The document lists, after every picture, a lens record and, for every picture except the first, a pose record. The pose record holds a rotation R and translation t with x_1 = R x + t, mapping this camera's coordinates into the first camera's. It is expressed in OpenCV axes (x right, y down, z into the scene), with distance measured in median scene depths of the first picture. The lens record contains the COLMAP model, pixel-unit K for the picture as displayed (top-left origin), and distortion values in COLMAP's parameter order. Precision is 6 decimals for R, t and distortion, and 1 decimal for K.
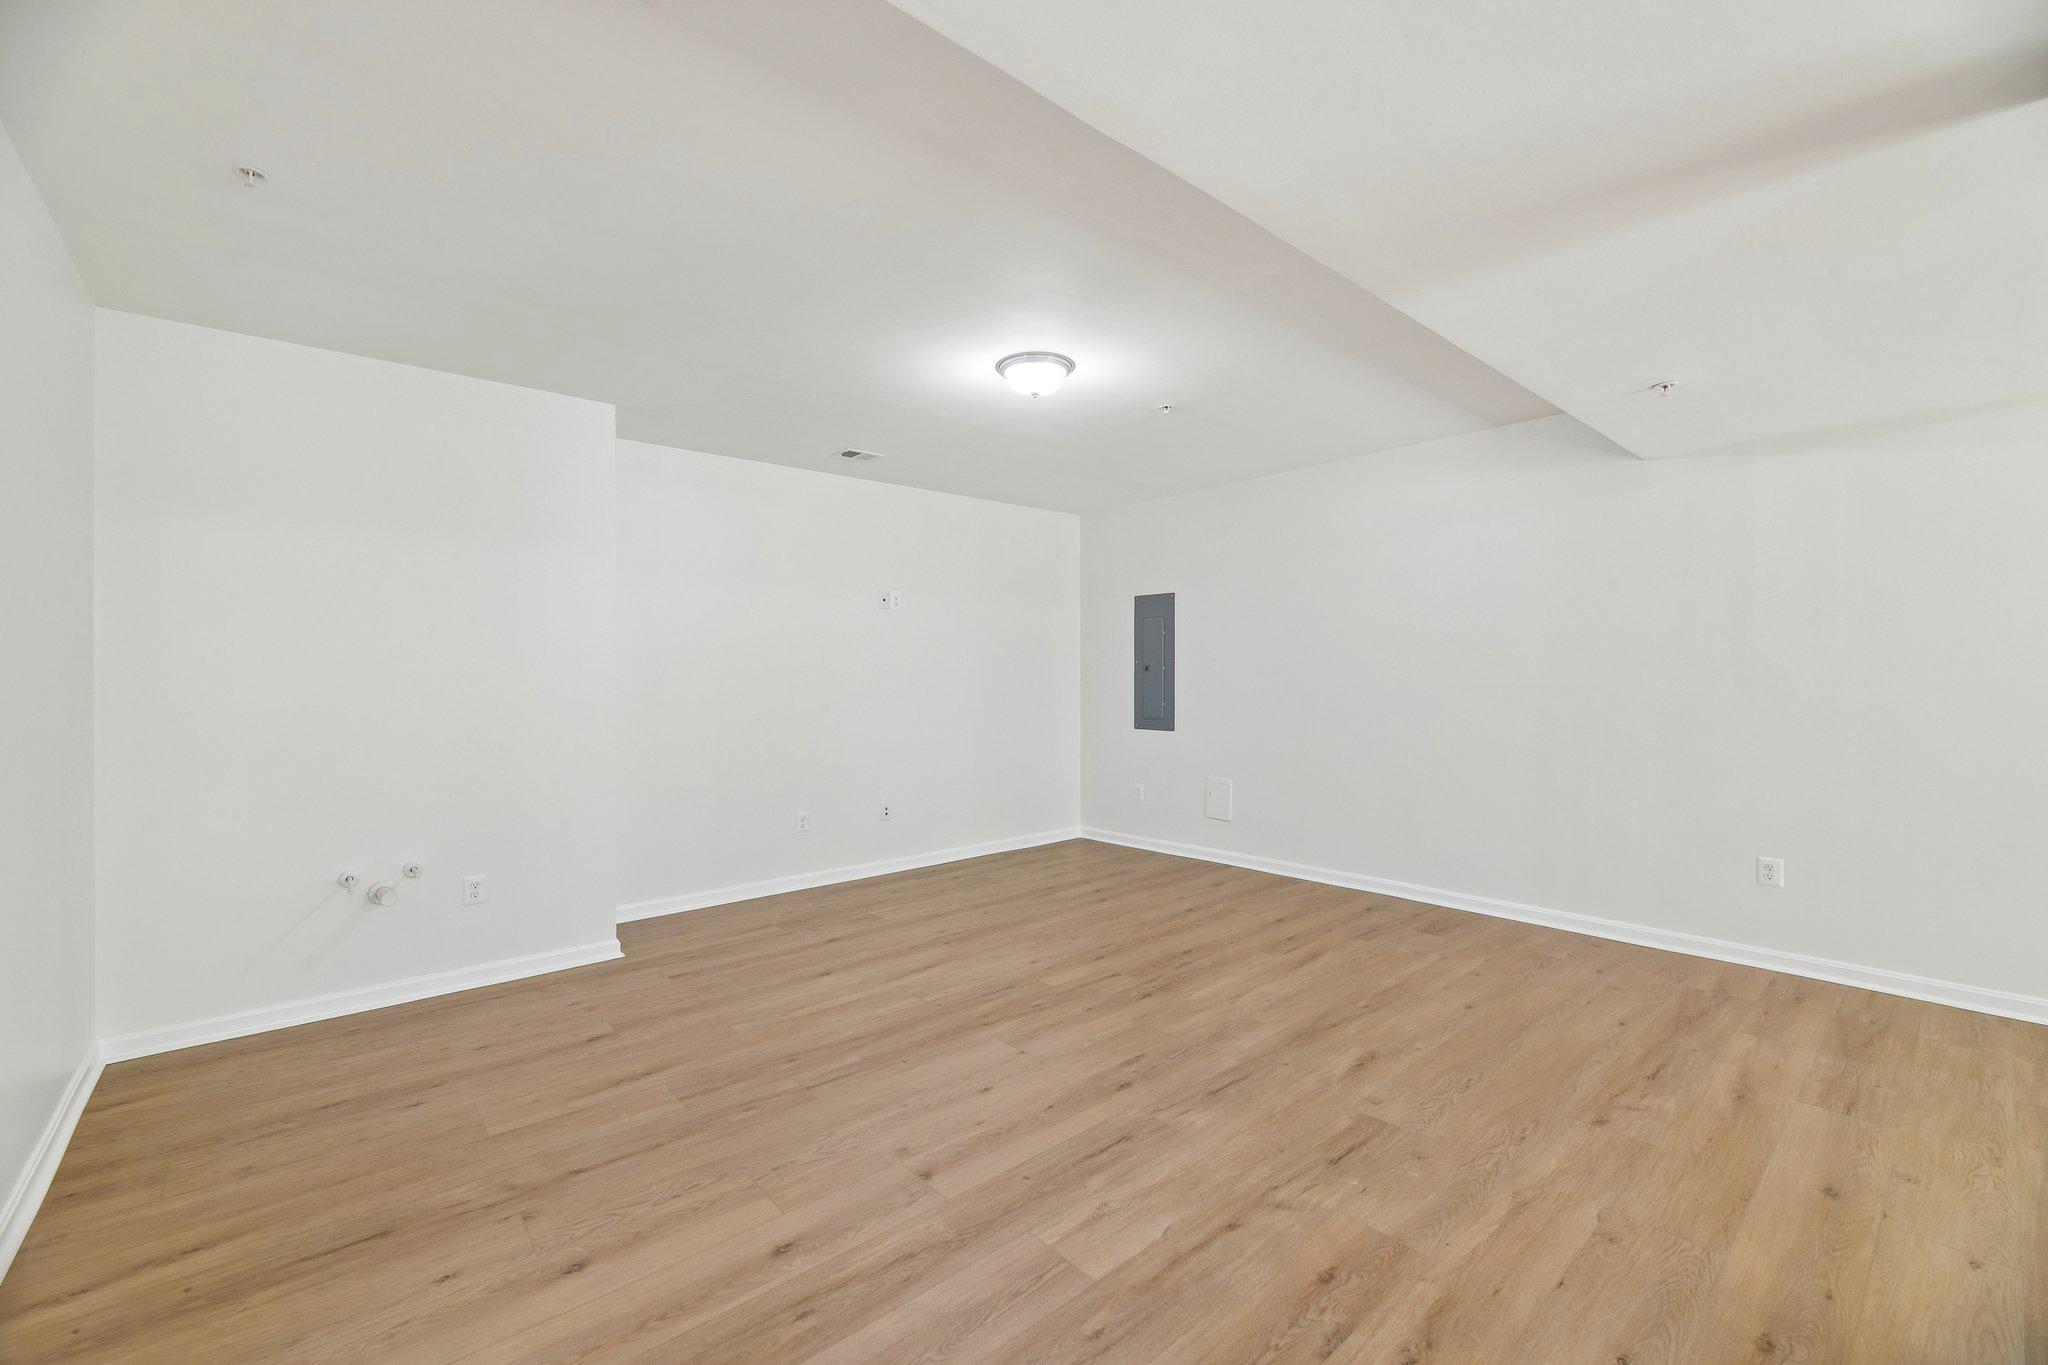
lens RADIAL K [[839.4, 0, 1035.1], [0, 839.4, 667.5], [0, 0, 1]] dist [0.005986, -0.005658]
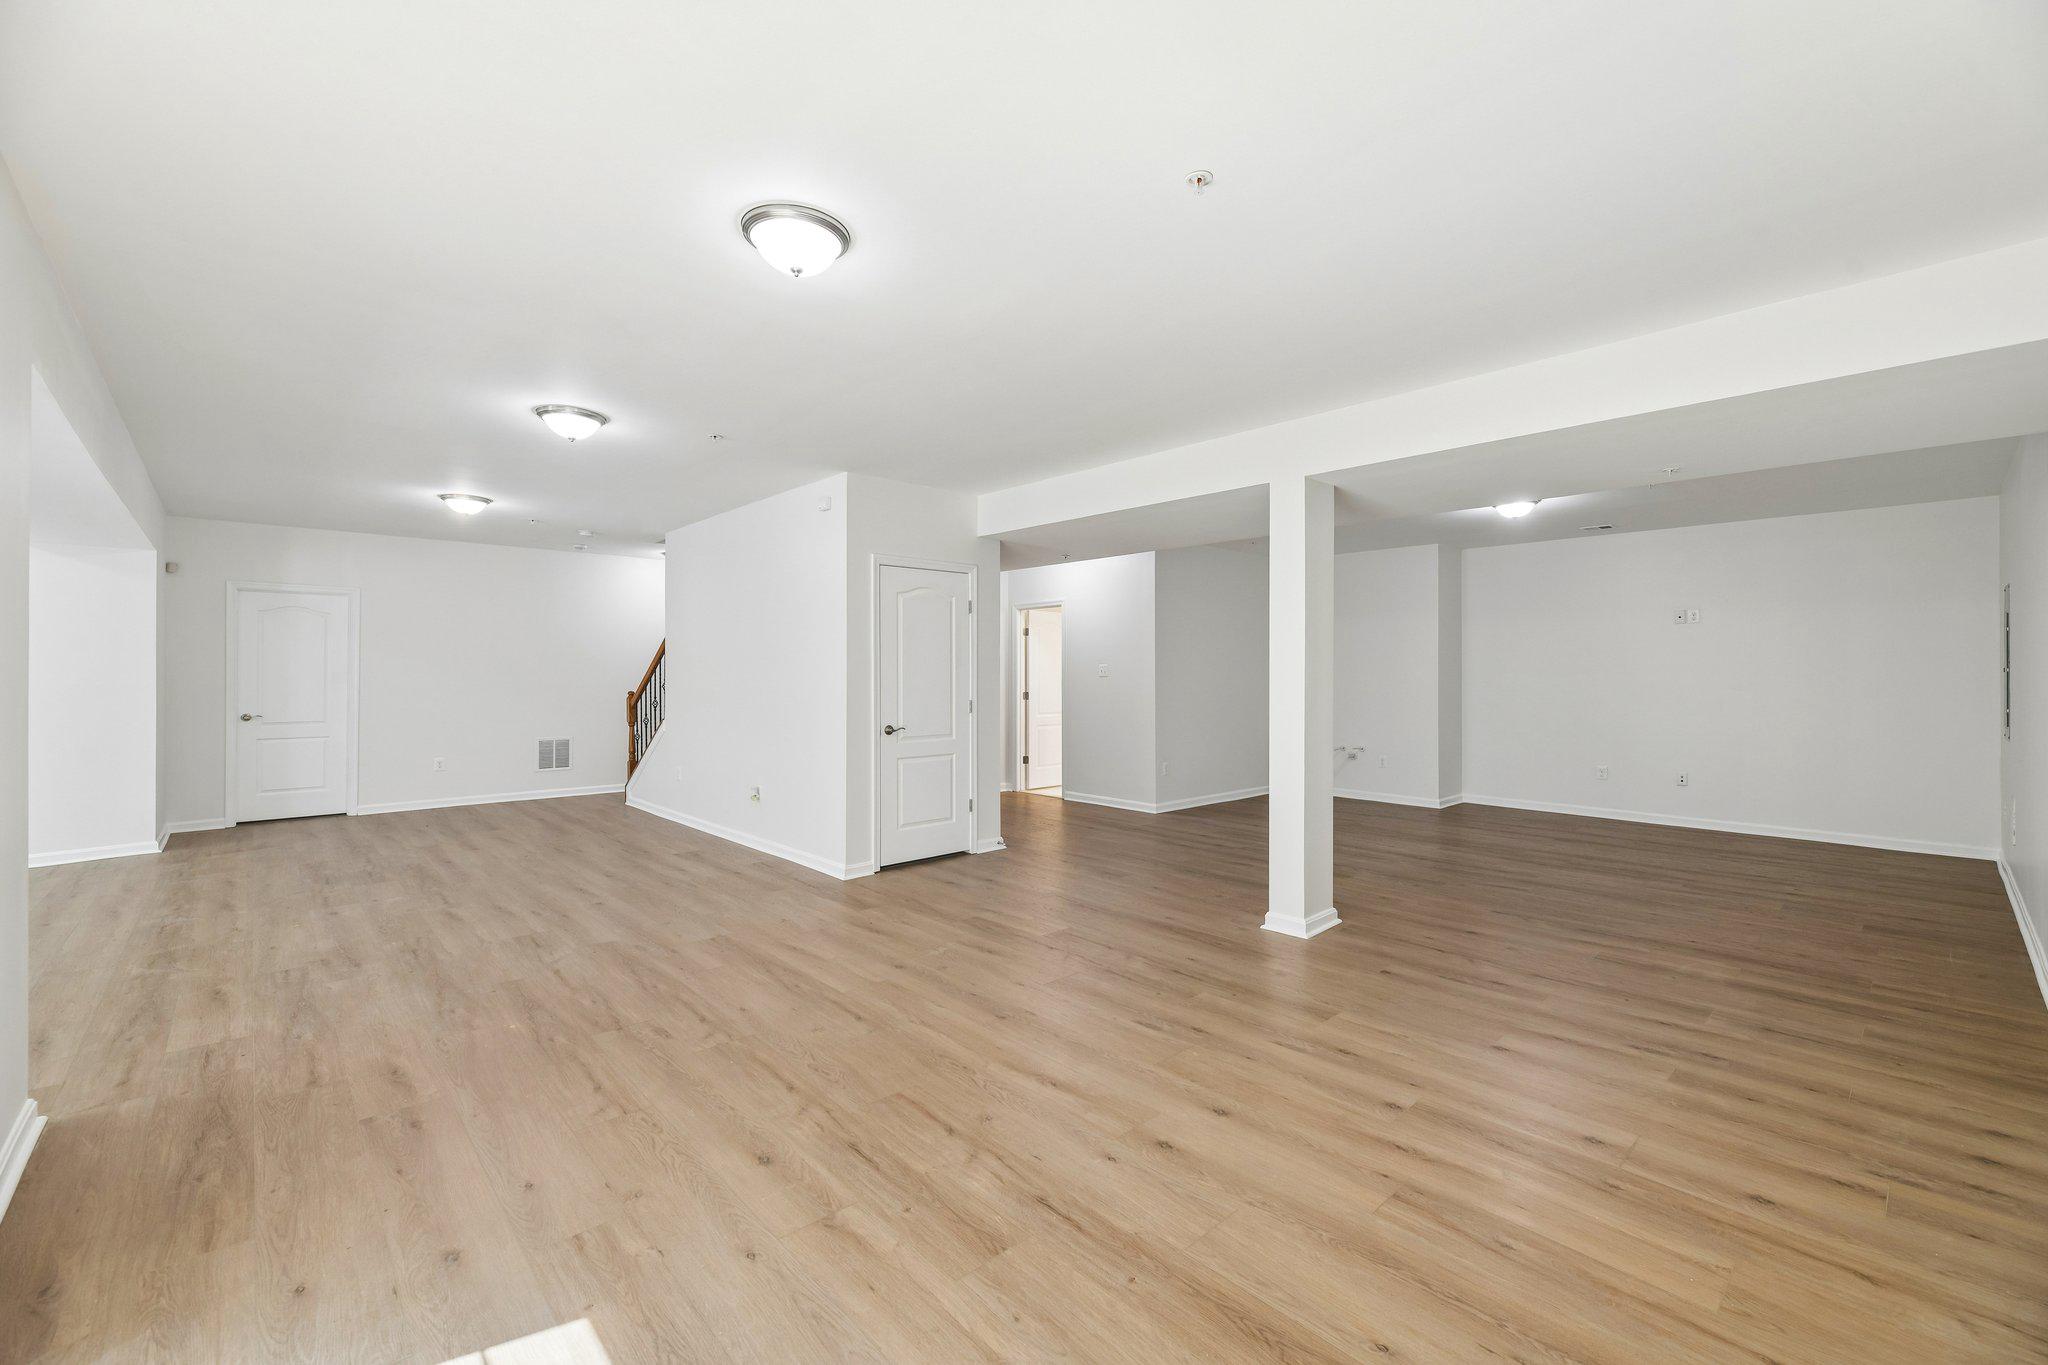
lens RADIAL K [[840.9, 0, 1034.5], [0, 840.9, 673.9], [0, 0, 1]] dist [0.007464, -0.000664]
pose [[0.030657, 0.007981, -0.999498, 1.865986], [0.006358, 0.999946, 0.008179, -0.015992], [0.999510, -0.006606, 0.030605, -0.081675]]
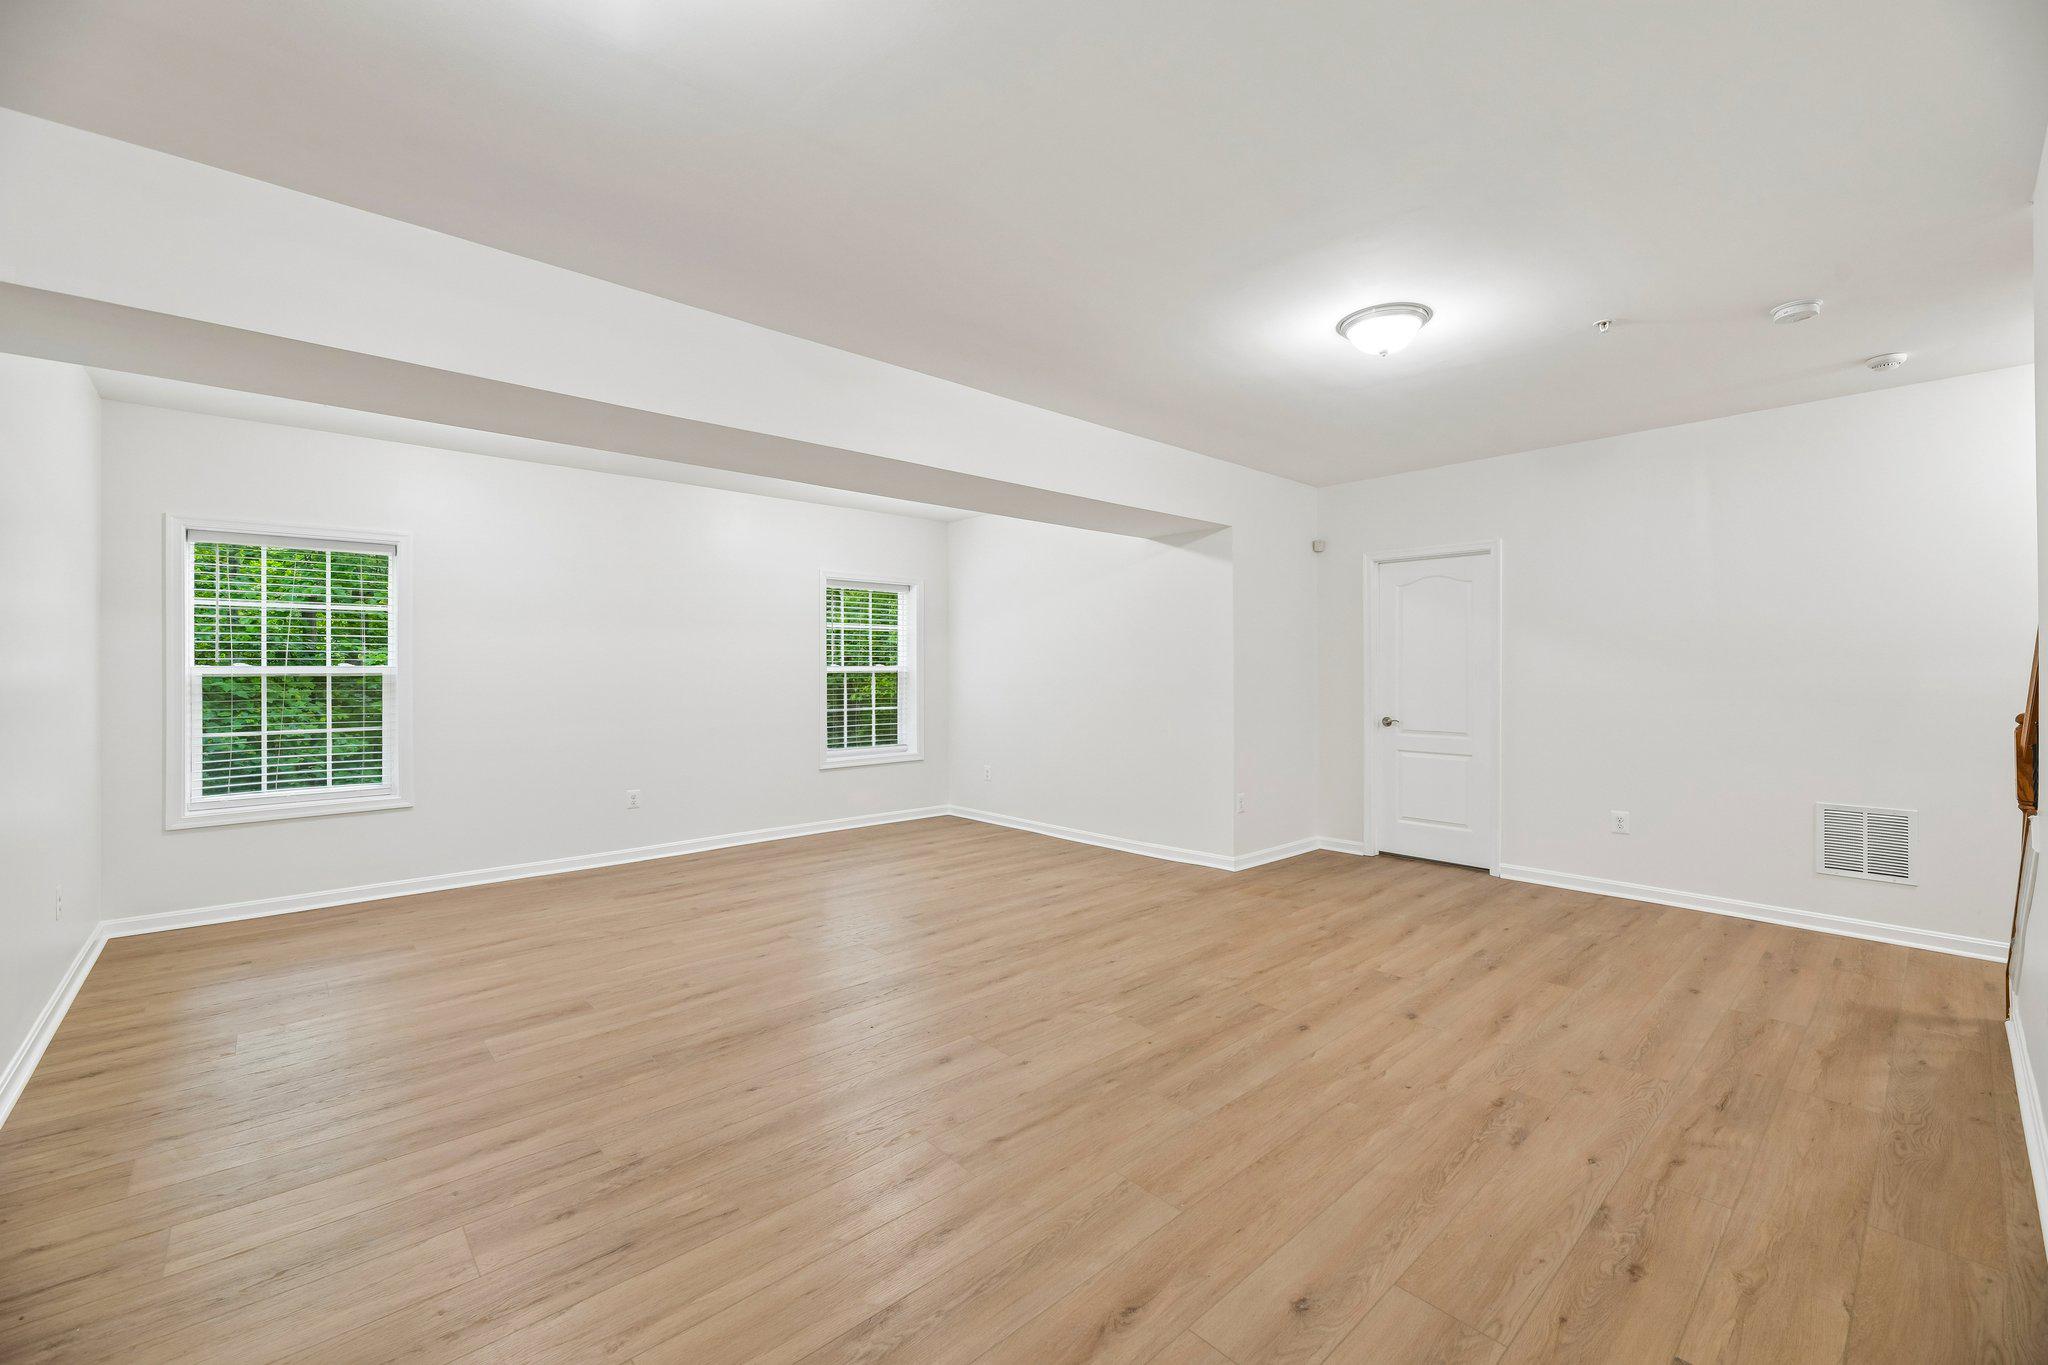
lens RADIAL K [[833.7, 0, 1039.6], [0, 833.7, 669.1], [0, 0, 1]] dist [0.002405, -0.000199]
pose [[-0.999612, 0.009453, -0.026206, 0.361512], [0.009595, 0.999940, -0.005308, -0.004224], [0.026154, -0.005558, -0.999642, -0.354923]]
